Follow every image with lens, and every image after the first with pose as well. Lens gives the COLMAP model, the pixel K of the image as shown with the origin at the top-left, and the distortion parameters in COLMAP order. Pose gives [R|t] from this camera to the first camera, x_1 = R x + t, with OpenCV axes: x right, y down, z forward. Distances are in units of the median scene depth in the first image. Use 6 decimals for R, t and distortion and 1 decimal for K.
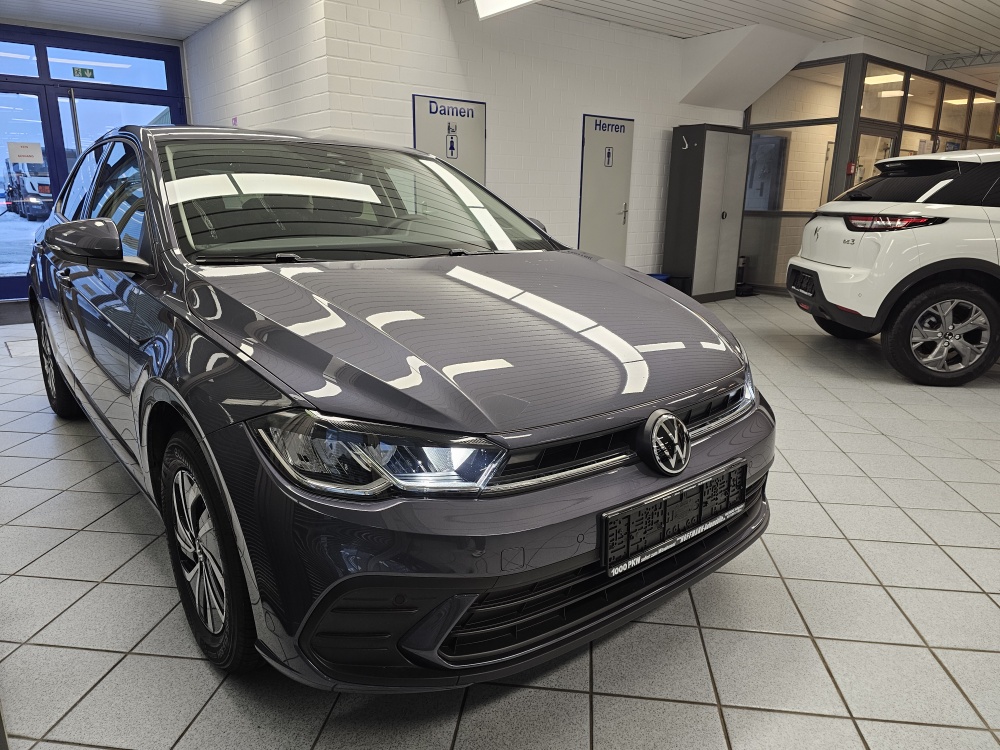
lens RADIAL K [[678.3, 0, 505.0], [0, 678.3, 372.9], [0, 0, 1]] dist [0.063726, -0.054744]
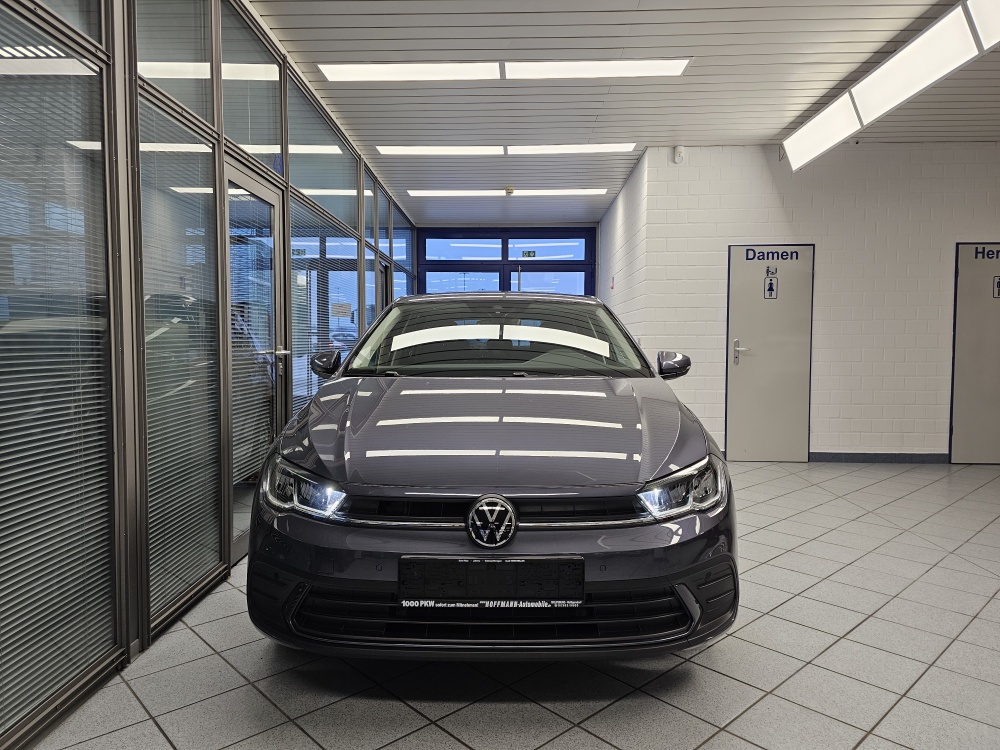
lens RADIAL K [[678.3, 0, 505.0], [0, 678.3, 372.9], [0, 0, 1]] dist [0.063726, -0.054744]
pose [[0.758504, 0.022778, -0.651271, 0.291831], [-0.154714, 0.977110, -0.146013, 0.004400], [0.633037, 0.211512, 0.744665, 0.010109]]
